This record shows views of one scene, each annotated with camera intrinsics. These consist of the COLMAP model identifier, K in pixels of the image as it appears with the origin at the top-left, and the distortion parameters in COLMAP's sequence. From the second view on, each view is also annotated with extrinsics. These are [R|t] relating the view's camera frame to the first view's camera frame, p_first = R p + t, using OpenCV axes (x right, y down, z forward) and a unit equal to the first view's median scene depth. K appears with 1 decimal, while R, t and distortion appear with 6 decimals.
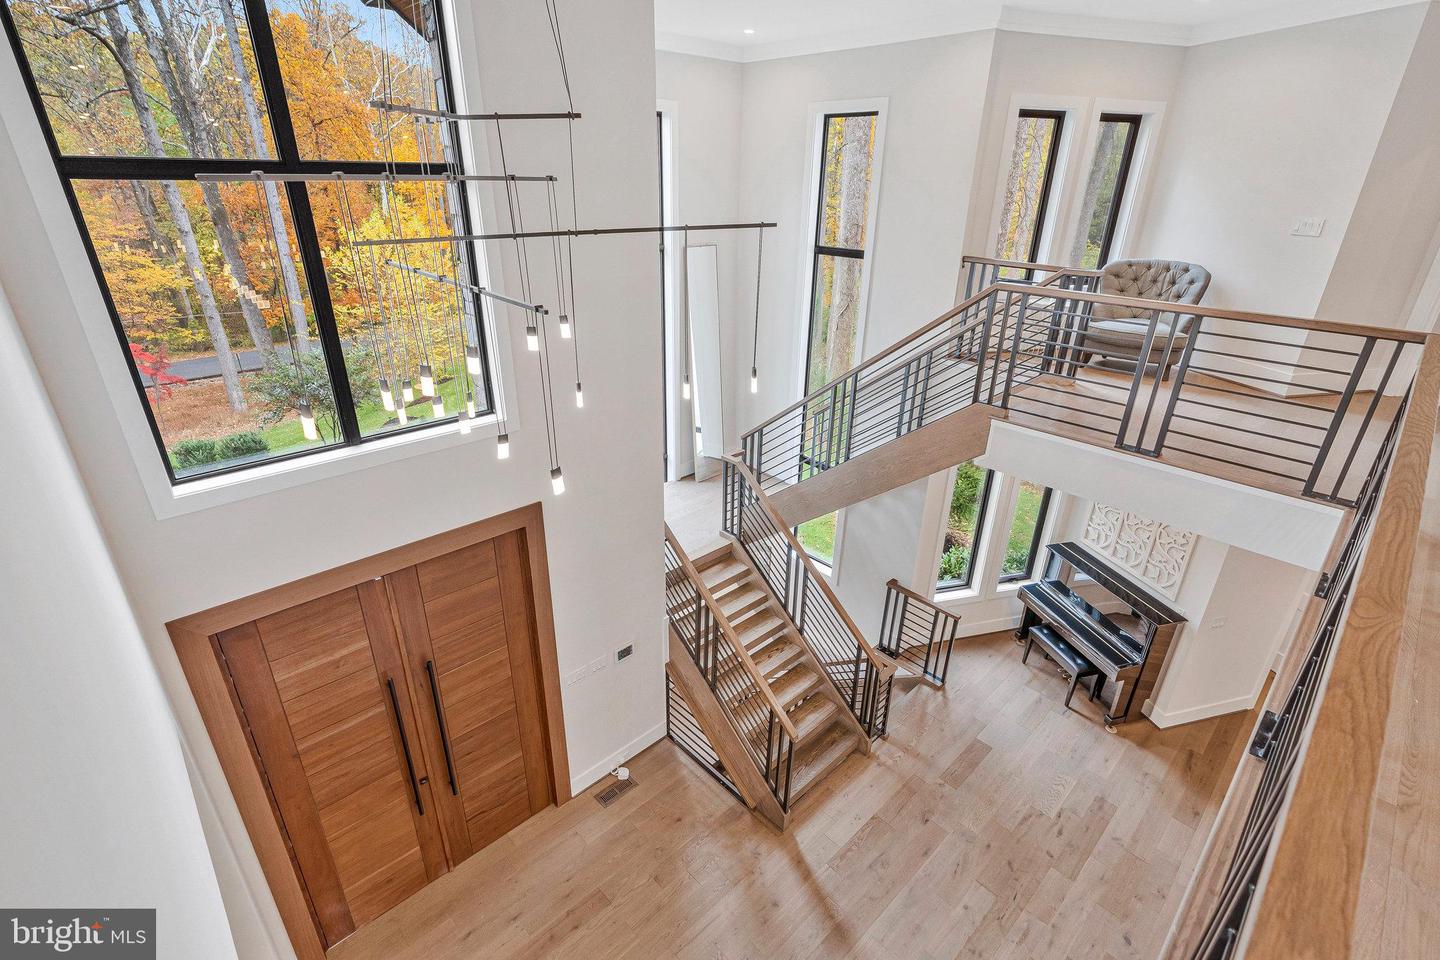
lens RADIAL K [[661.5, 0, 714.1], [0, 661.5, 482.1], [0, 0, 1]] dist [-0.001509, 0.000658]
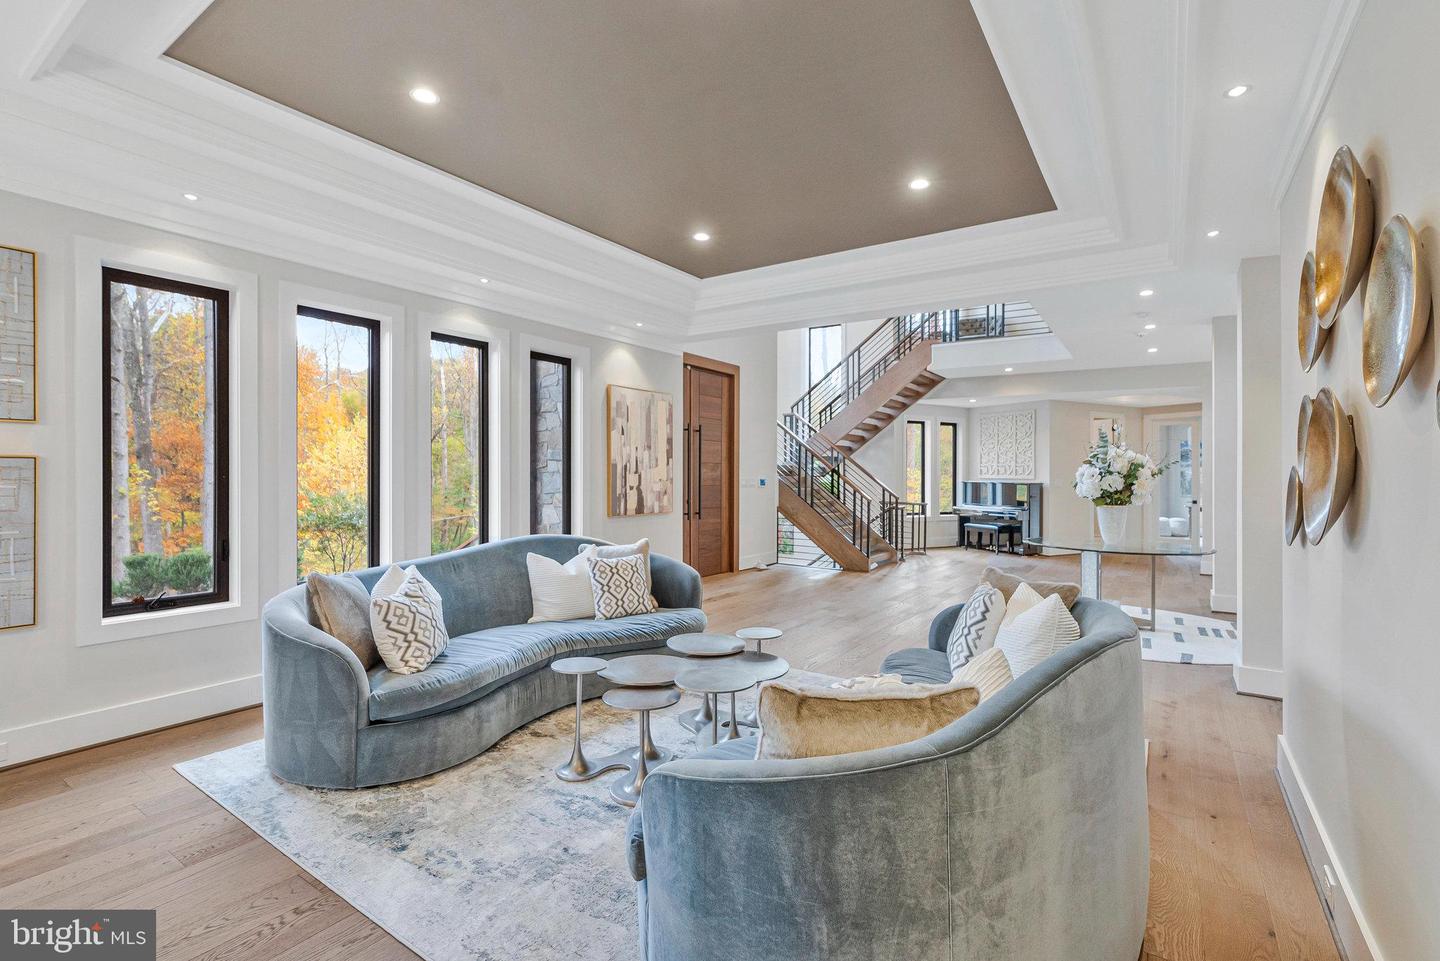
lens RADIAL K [[661.5, 0, 714.1], [0, 661.5, 482.6], [0, 0, 1]] dist [-0.001509, 0.000658]
pose [[0.978317, -0.011330, 0.206802, -0.583944], [0.094020, 0.913986, -0.394702, 0.878371], [-0.184542, 0.405588, 0.895233, -0.502913]]
